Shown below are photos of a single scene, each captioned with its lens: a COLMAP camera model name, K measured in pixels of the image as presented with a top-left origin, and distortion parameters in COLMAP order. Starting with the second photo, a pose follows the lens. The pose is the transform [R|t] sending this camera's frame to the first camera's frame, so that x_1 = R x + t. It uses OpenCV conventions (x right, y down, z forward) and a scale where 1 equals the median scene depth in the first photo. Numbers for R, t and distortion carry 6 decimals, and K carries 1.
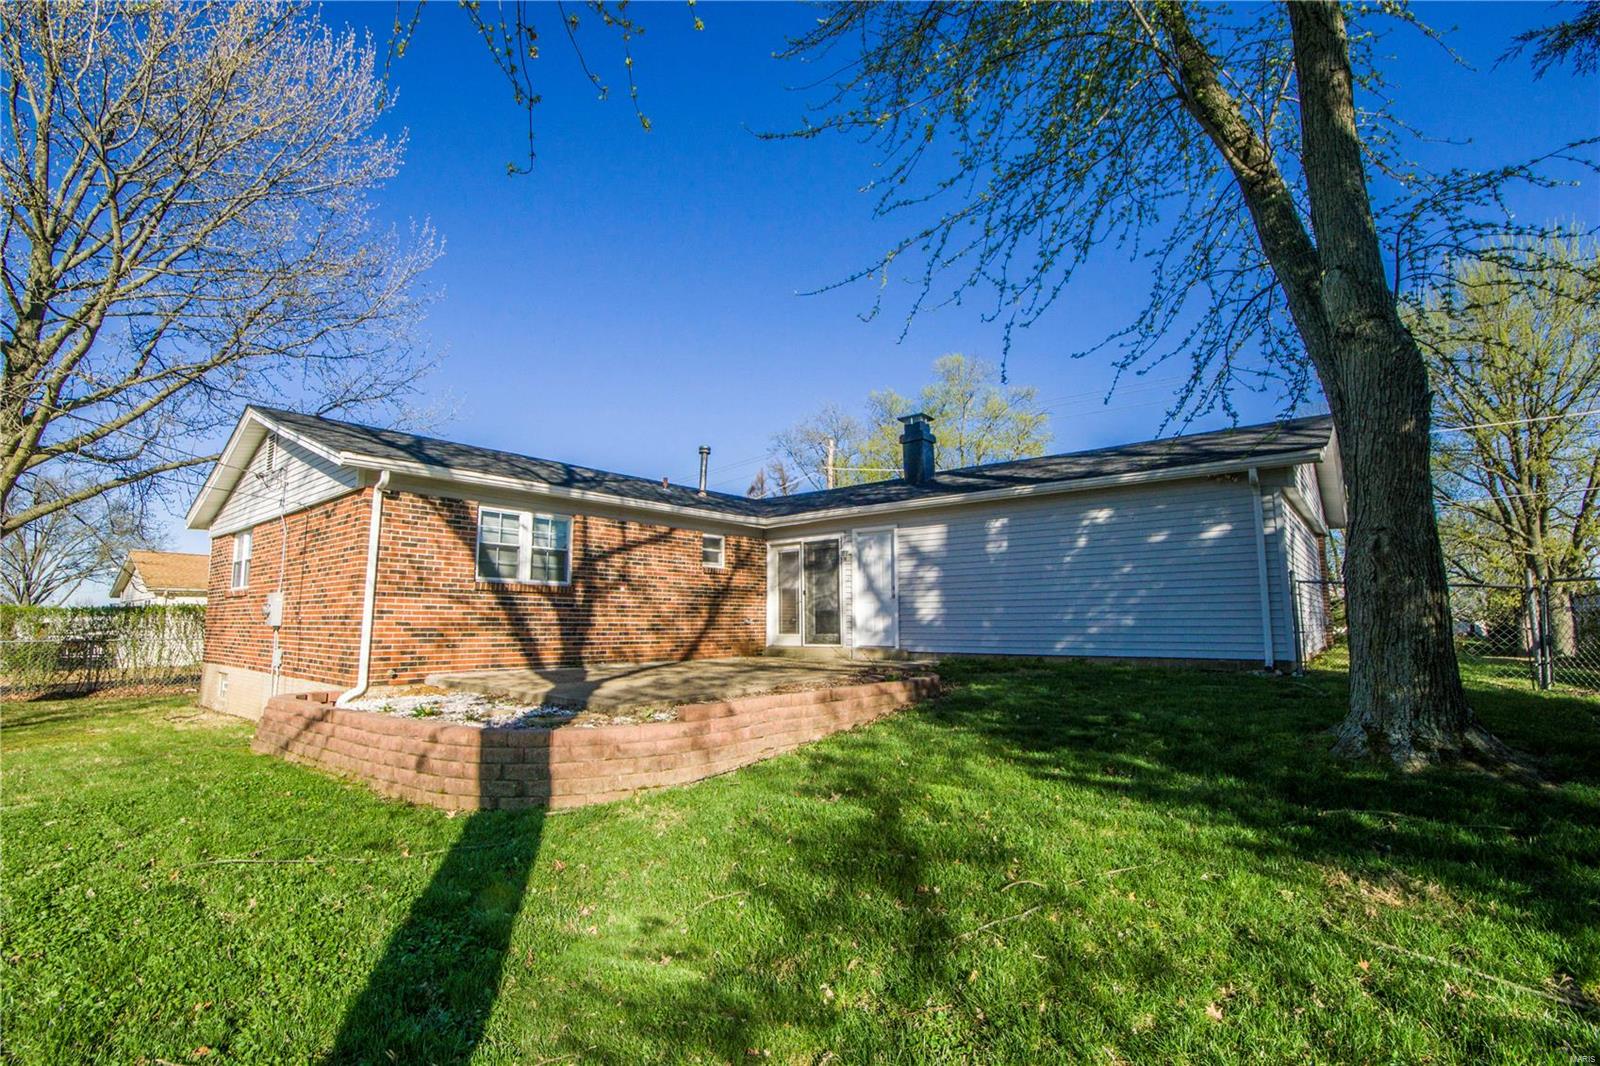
lens RADIAL K [[704.6, 0, 800.0], [0, 704.6, 533.0], [0, 0, 1]] dist [-0.000614, -0.000001]
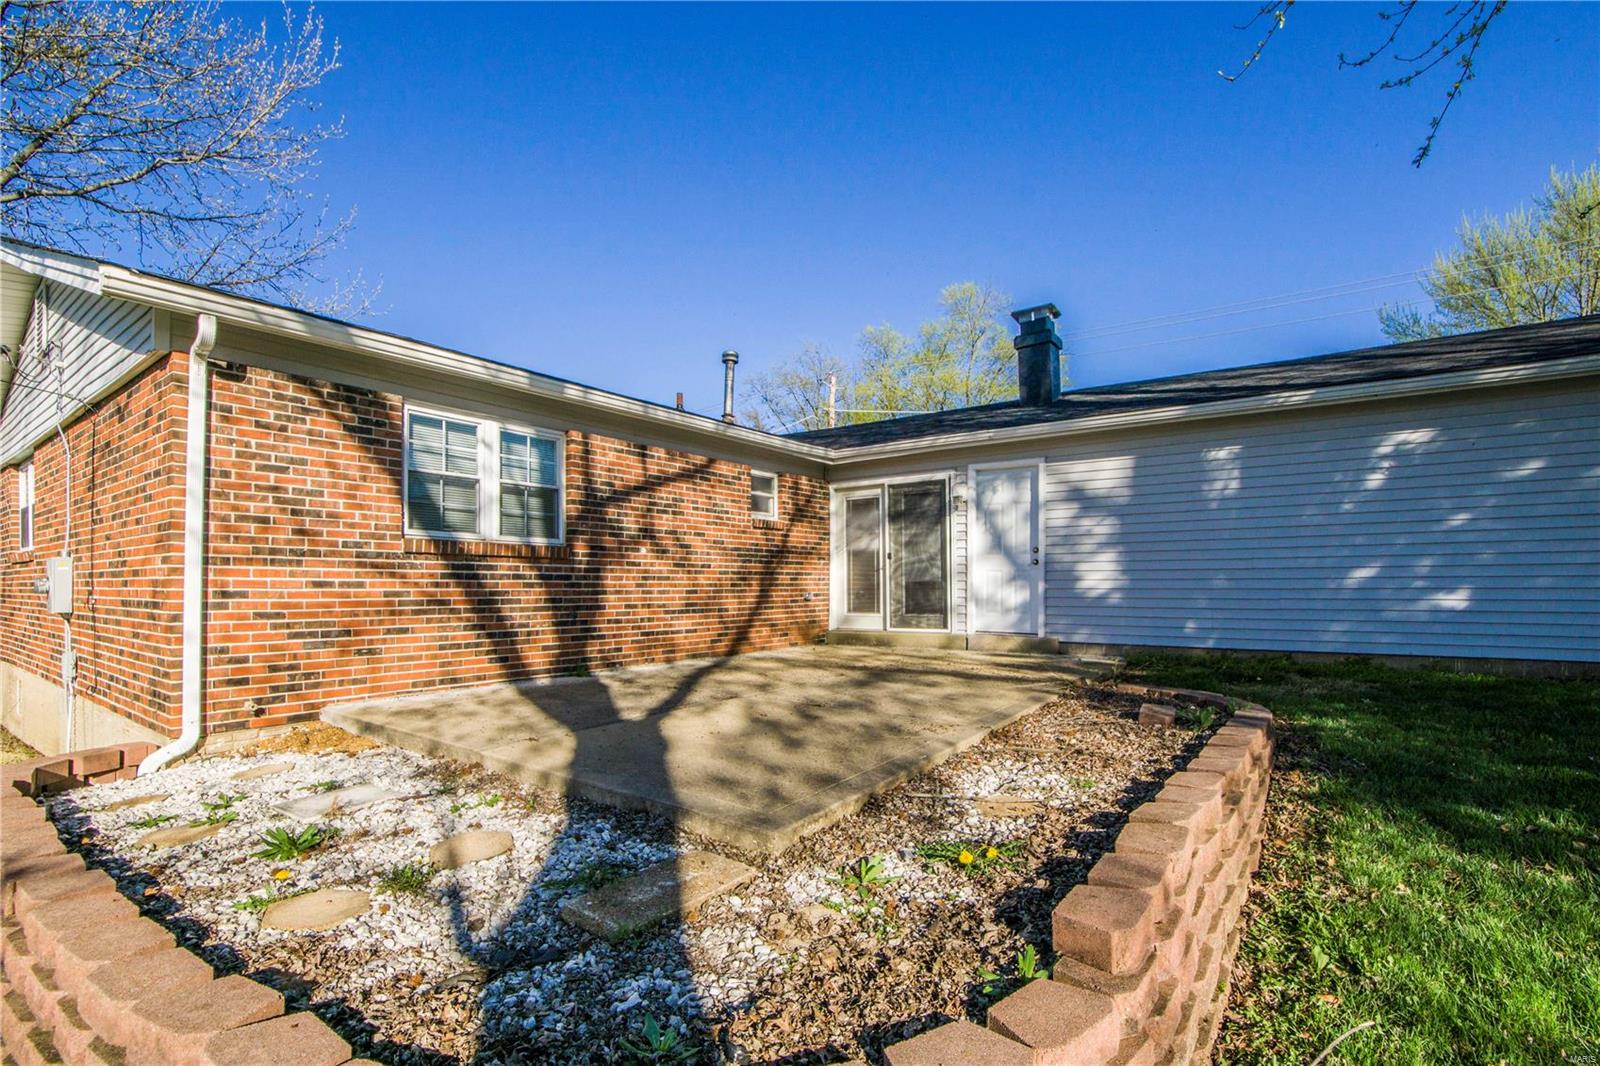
lens RADIAL K [[700.3, 0, 805.0], [0, 700.3, 567.4], [0, 0, 1]] dist [-0.011564, 0.000196]
pose [[0.996527, -0.001306, 0.083265, -0.166993], [-0.007451, 0.994469, 0.104767, 0.028092], [-0.082941, -0.105023, 0.991005, 0.369932]]
